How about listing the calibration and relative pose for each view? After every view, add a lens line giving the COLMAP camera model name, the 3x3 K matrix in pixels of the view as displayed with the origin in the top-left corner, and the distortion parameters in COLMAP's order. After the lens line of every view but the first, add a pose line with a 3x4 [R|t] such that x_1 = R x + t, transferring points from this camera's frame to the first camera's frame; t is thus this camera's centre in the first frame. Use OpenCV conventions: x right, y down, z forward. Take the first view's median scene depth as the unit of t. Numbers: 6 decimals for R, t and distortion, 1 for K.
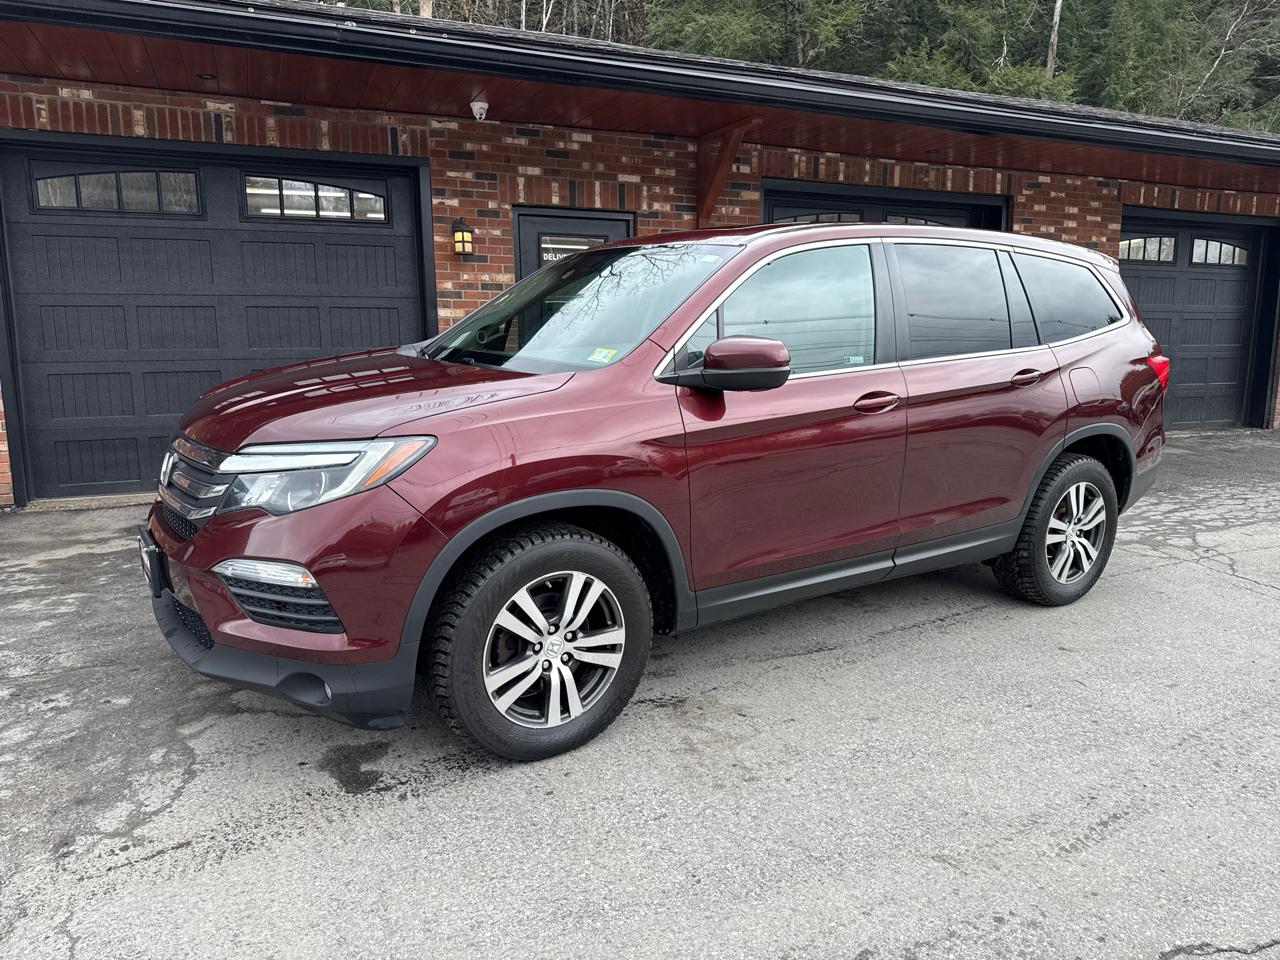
lens RADIAL K [[902.6, 0, 639.4], [0, 902.6, 494.8], [0, 0, 1]] dist [0.034576, -0.043945]
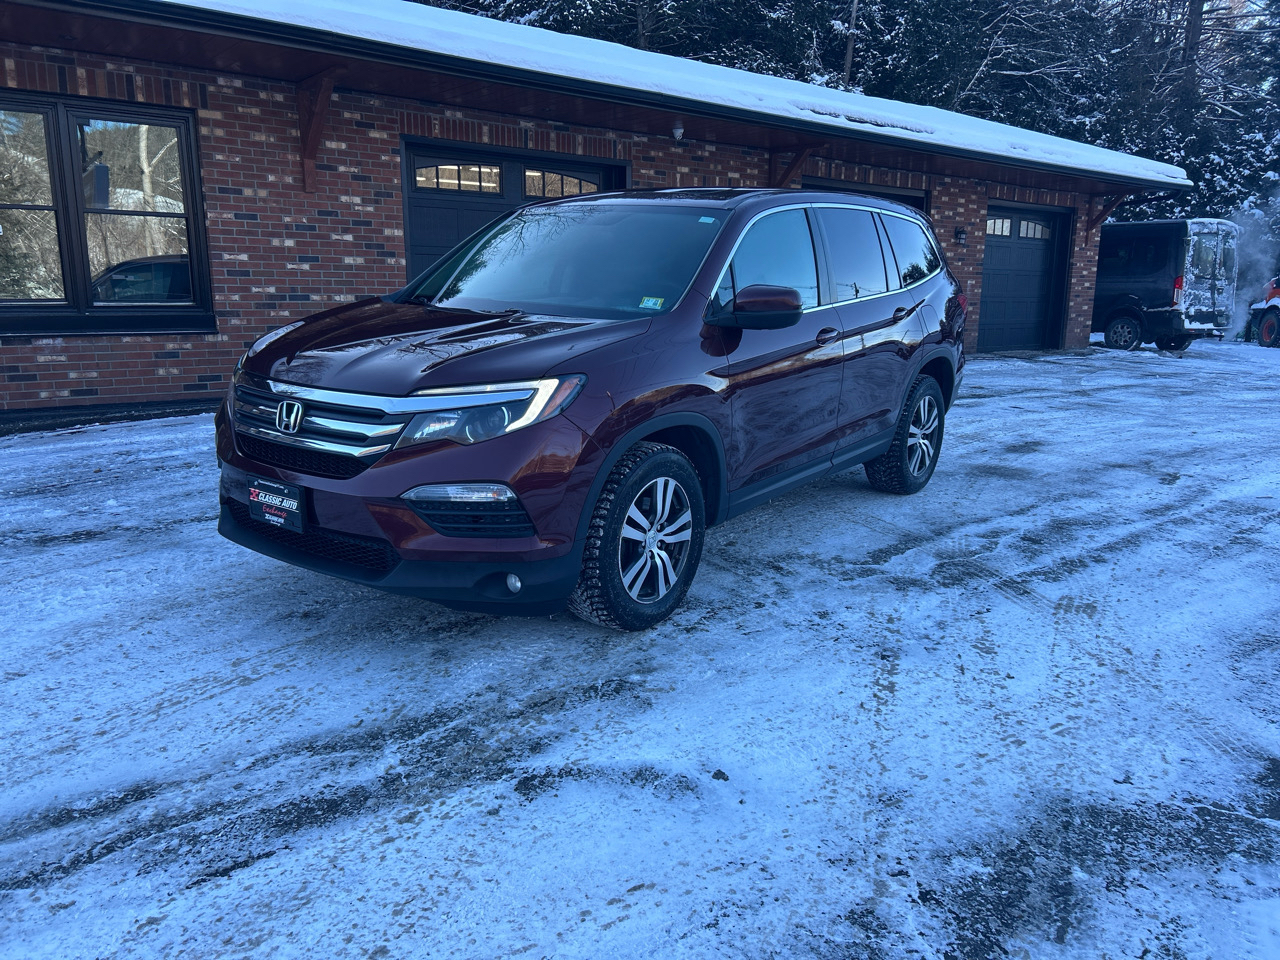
lens RADIAL K [[961.0, 0, 651.0], [0, 961.0, 481.2], [0, 0, 1]] dist [0.049265, -0.046839]
pose [[0.961109, -0.043988, 0.272644, -0.590447], [0.038021, 0.998909, 0.027133, 0.108891], [-0.273540, -0.015711, 0.961732, -0.508145]]
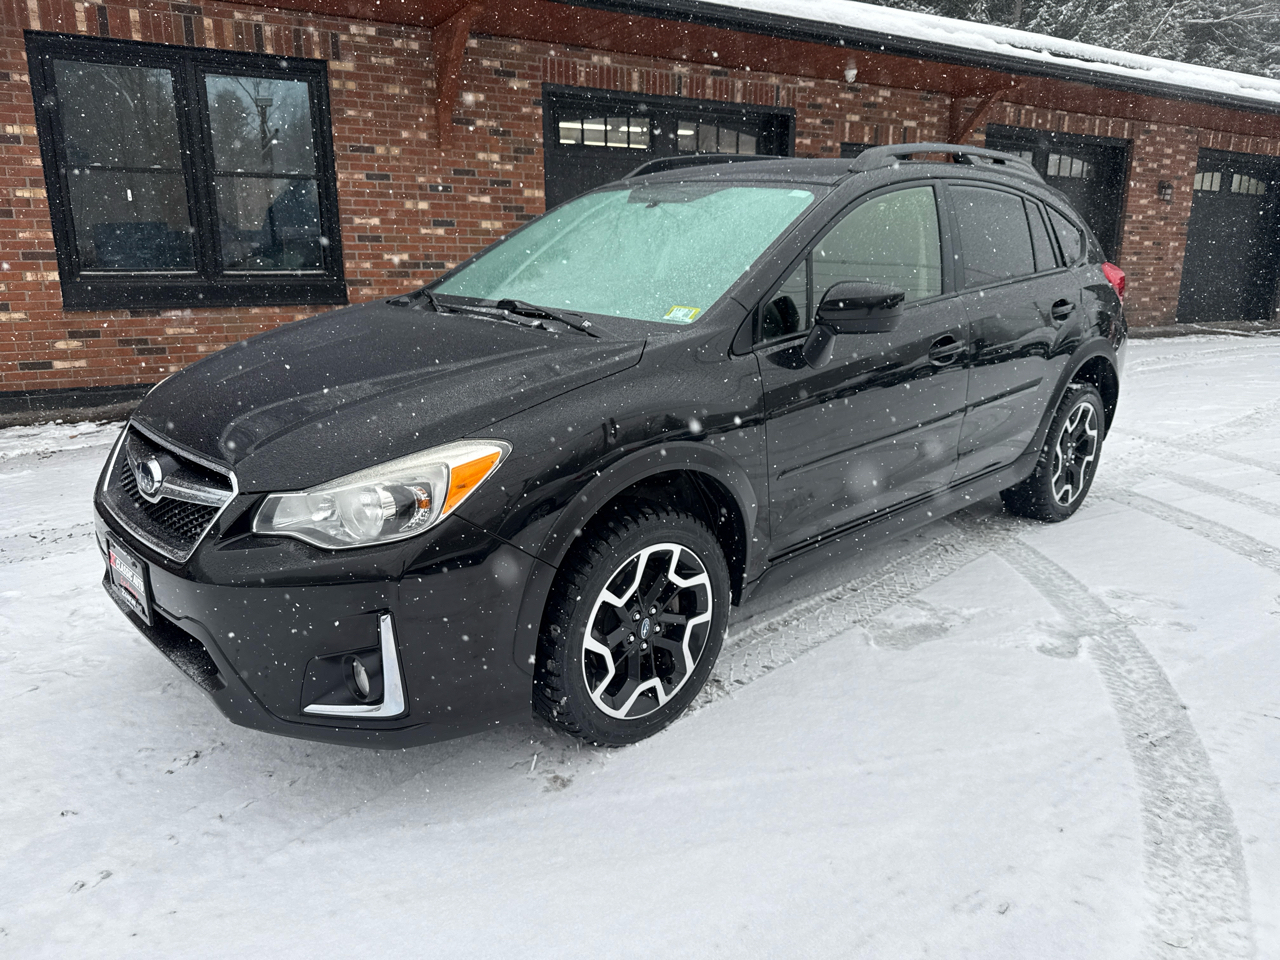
lens RADIAL K [[902.6, 0, 638.9], [0, 902.6, 479.6], [0, 0, 1]] dist [0.034576, -0.043945]
pose [[0.993281, -0.022880, 0.113442, -0.561799], [0.015128, 0.997520, 0.068733, 0.077664], [-0.114733, -0.066555, 0.991164, -0.320200]]
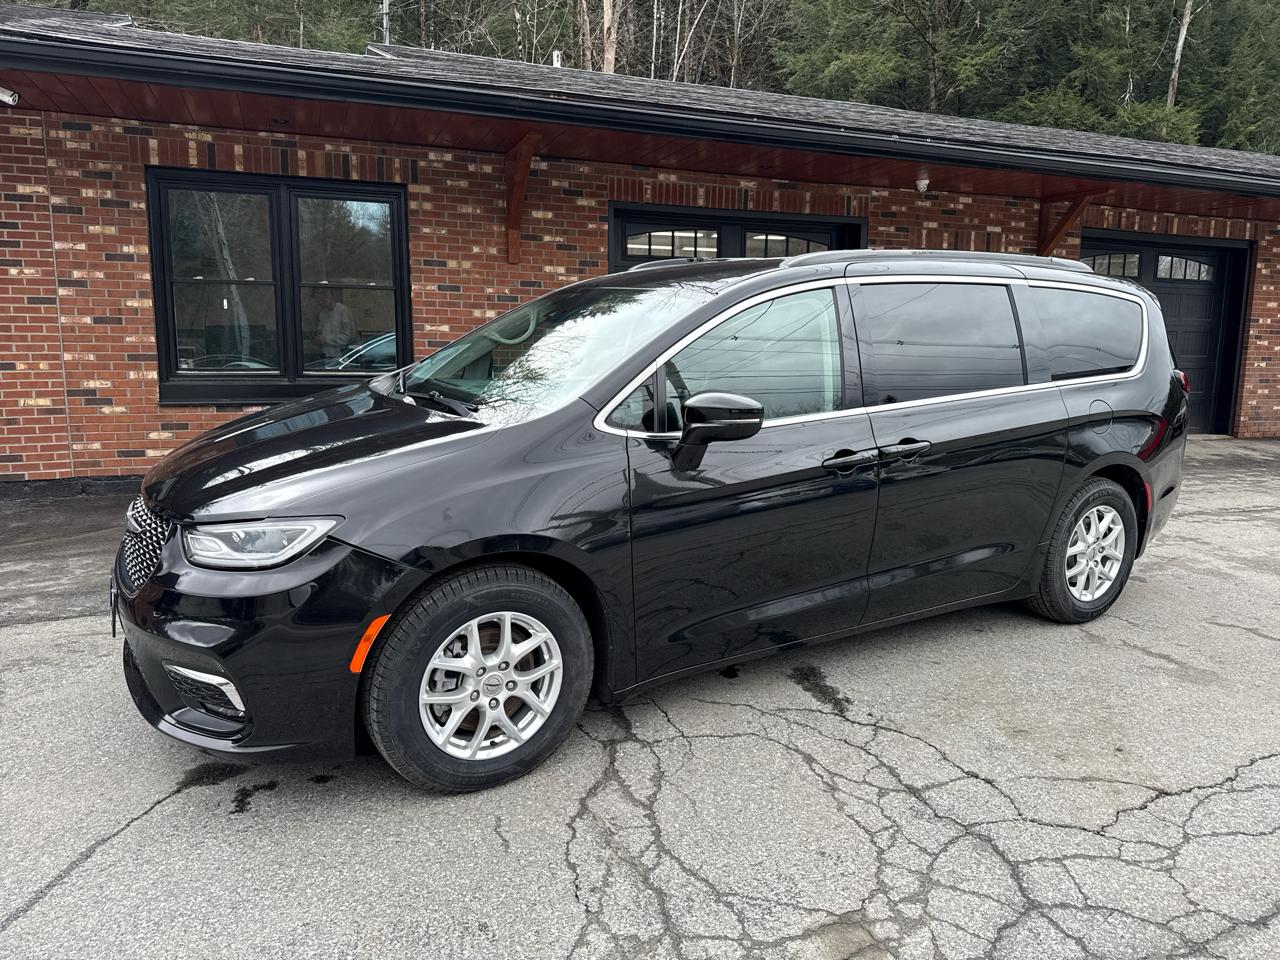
lens RADIAL K [[902.6, 0, 638.3], [0, 902.6, 475.0], [0, 0, 1]] dist [0.034576, -0.043945]
pose [[0.998813, 0.022515, -0.043191, -0.453883], [-0.023690, 0.999358, -0.026879, 0.056825], [0.042558, 0.027871, 0.998705, -0.332057]]
